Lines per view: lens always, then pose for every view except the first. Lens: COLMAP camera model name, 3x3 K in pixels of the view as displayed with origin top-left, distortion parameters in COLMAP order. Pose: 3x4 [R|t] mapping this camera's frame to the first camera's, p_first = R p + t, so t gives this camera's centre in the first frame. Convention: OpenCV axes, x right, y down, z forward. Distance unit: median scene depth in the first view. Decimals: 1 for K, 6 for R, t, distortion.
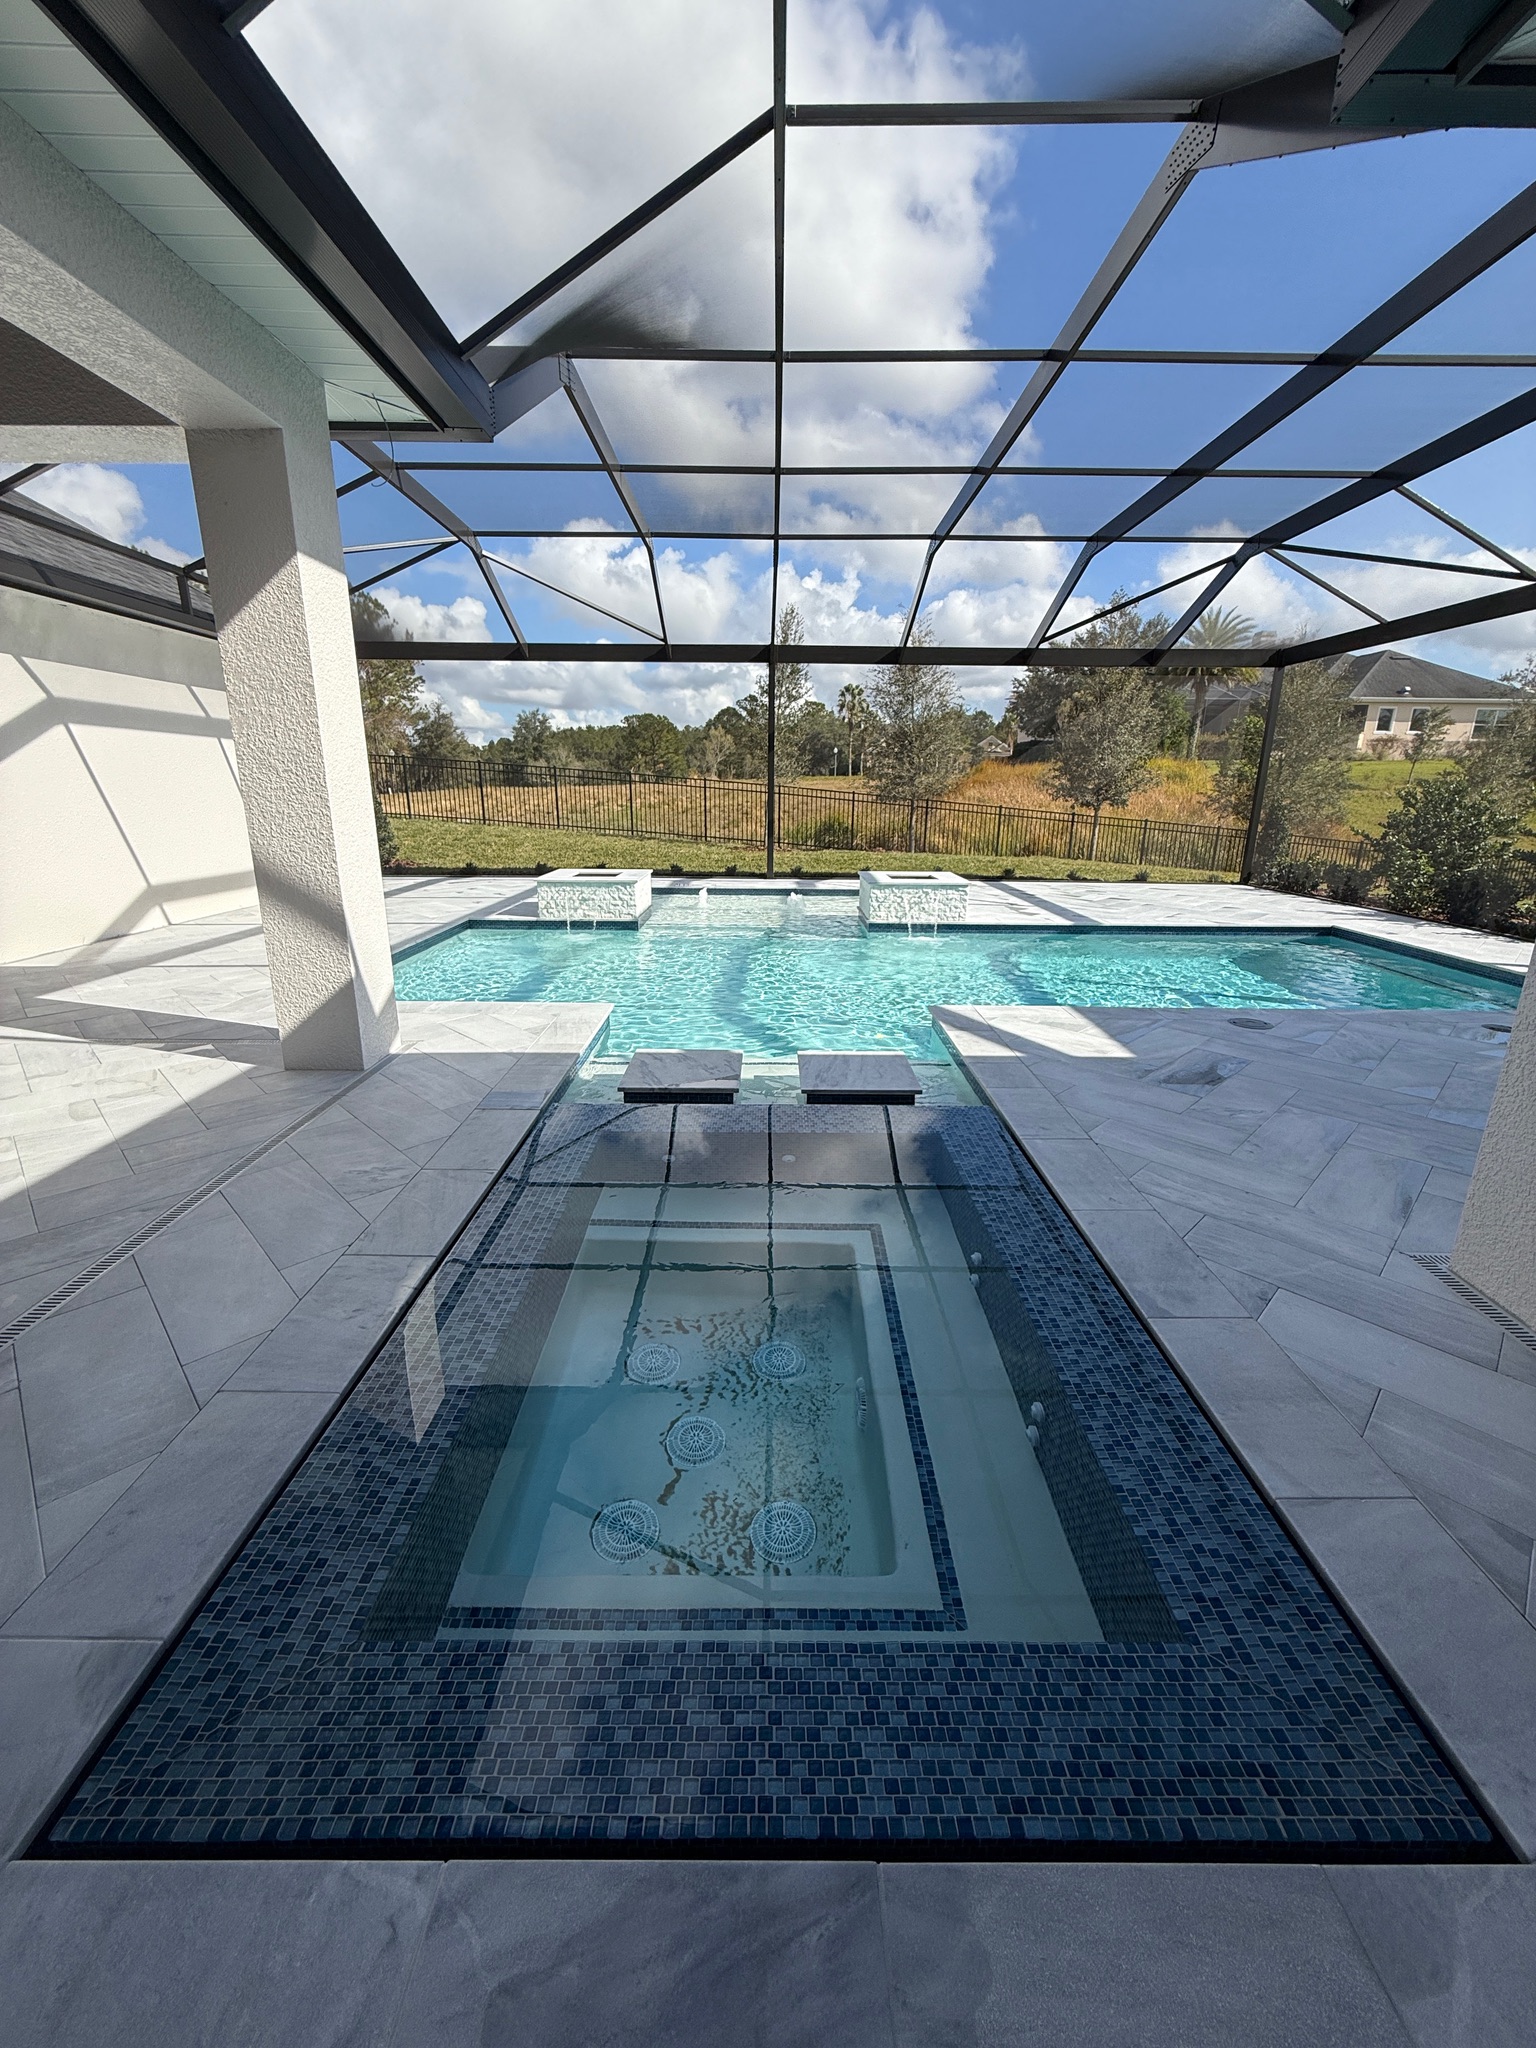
lens RADIAL K [[812.8, 0, 769.5], [0, 812.8, 1023.4], [0, 0, 1]] dist [-0.001160, 0.000027]
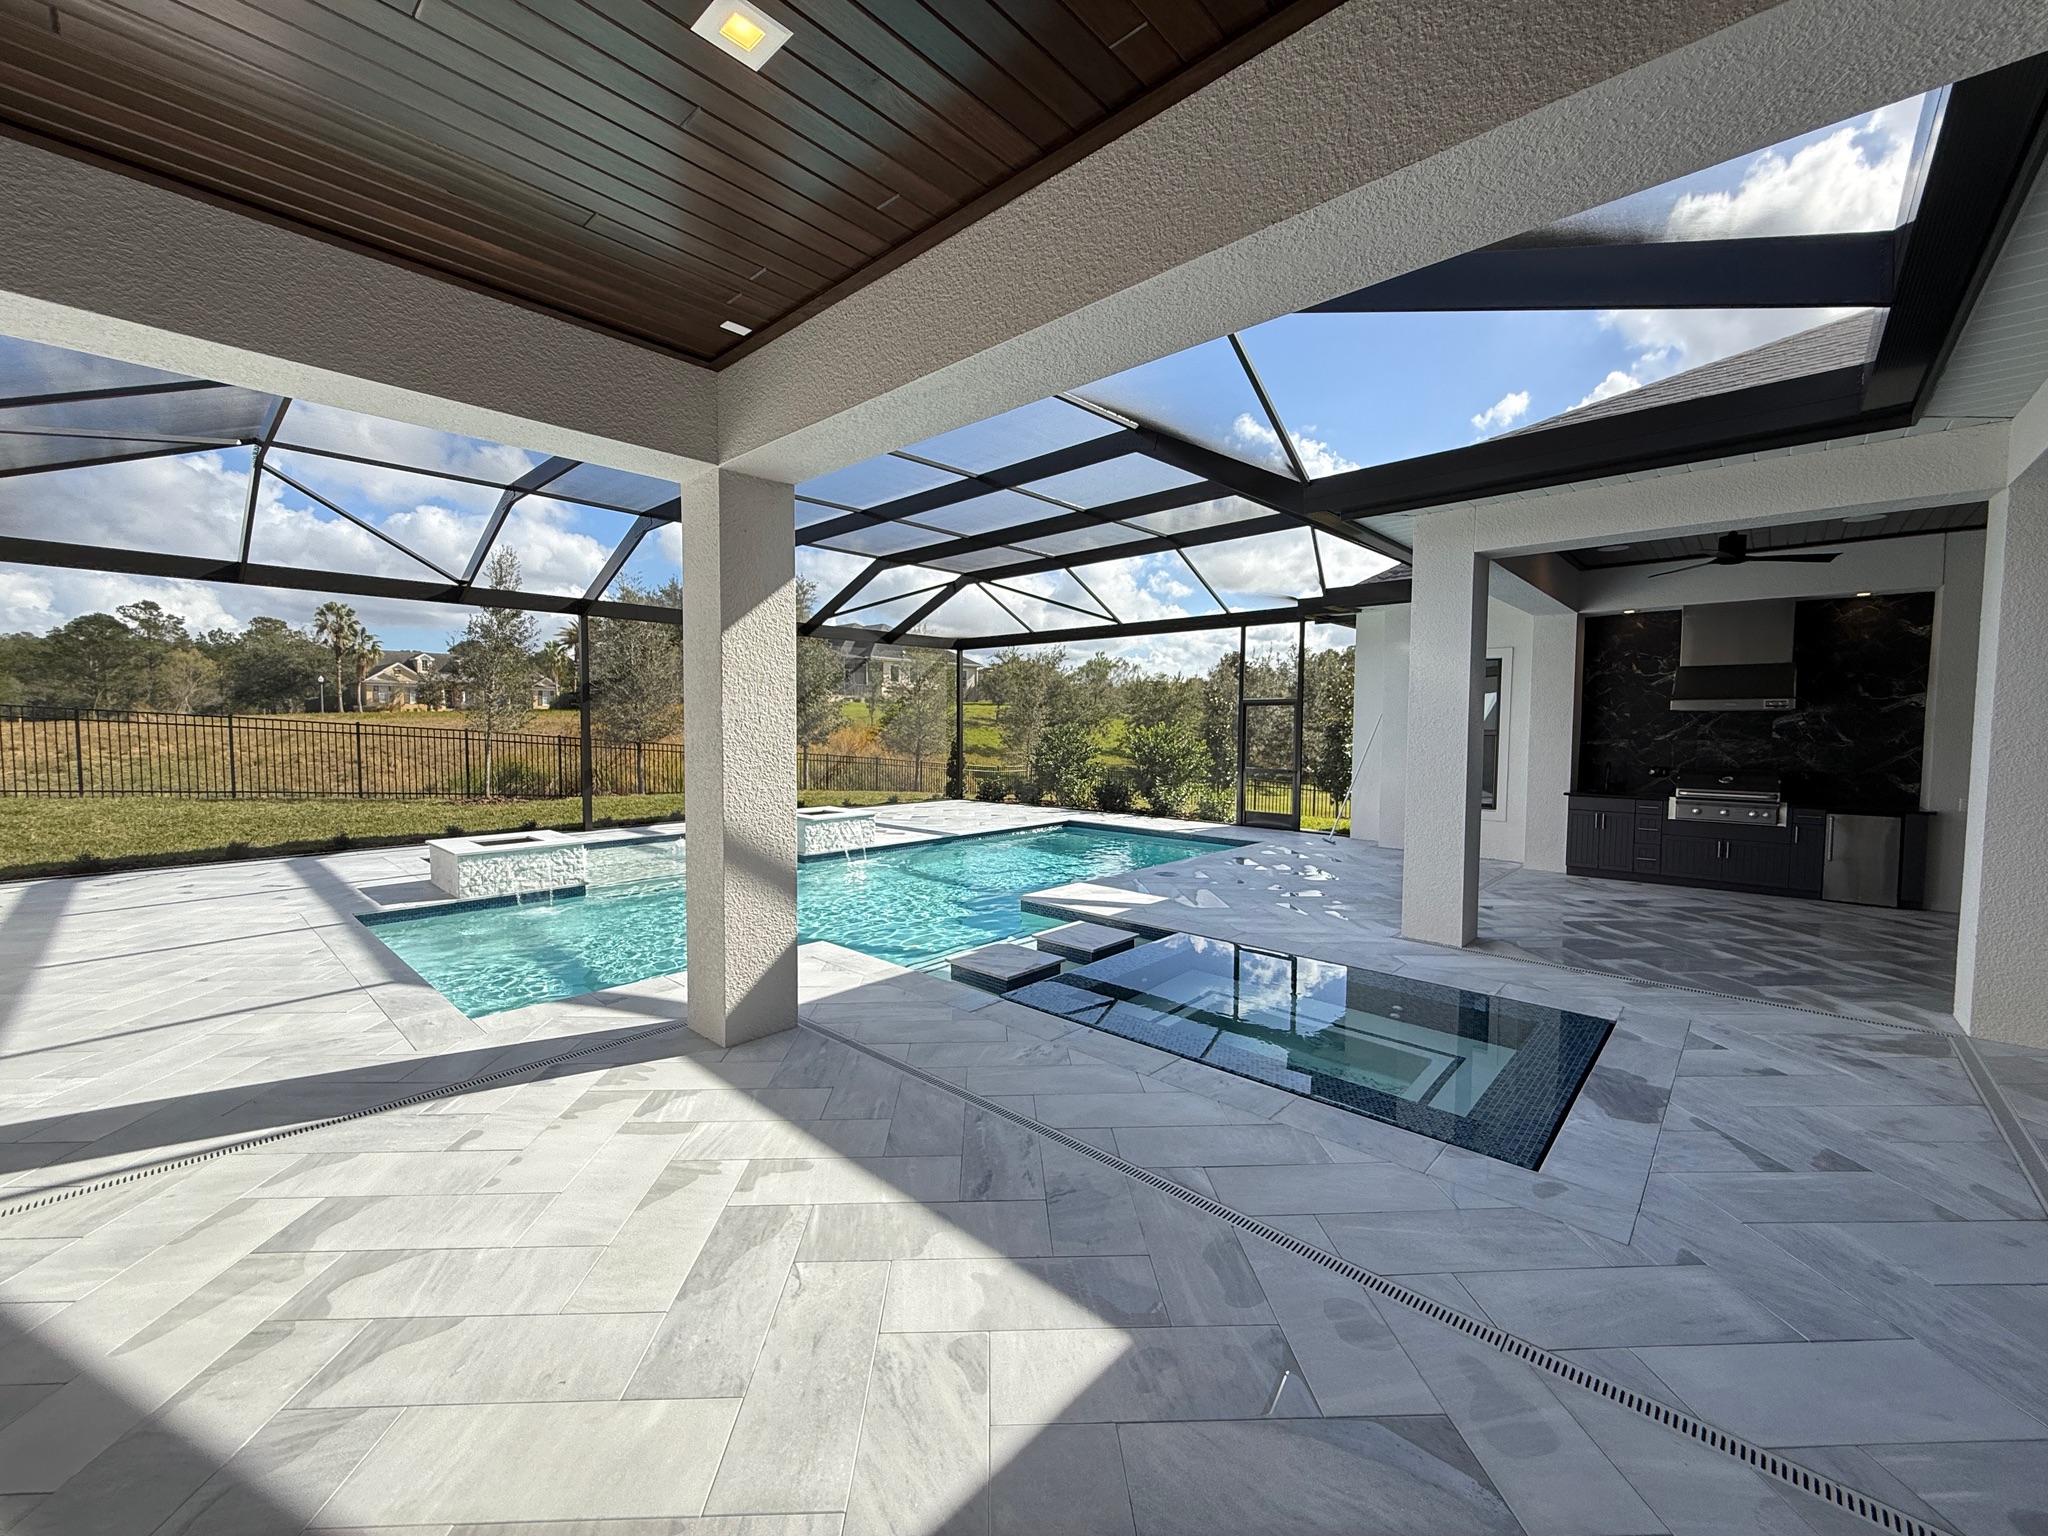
lens RADIAL K [[812.8, 0, 1022.2], [0, 812.8, 768.7], [0, 0, 1]] dist [-0.001160, 0.000027]
pose [[0.677716, -0.046079, 0.733878, -0.472965], [0.207688, 0.969394, -0.130927, -0.029763], [-0.705384, 0.241149, 0.666544, 0.012194]]
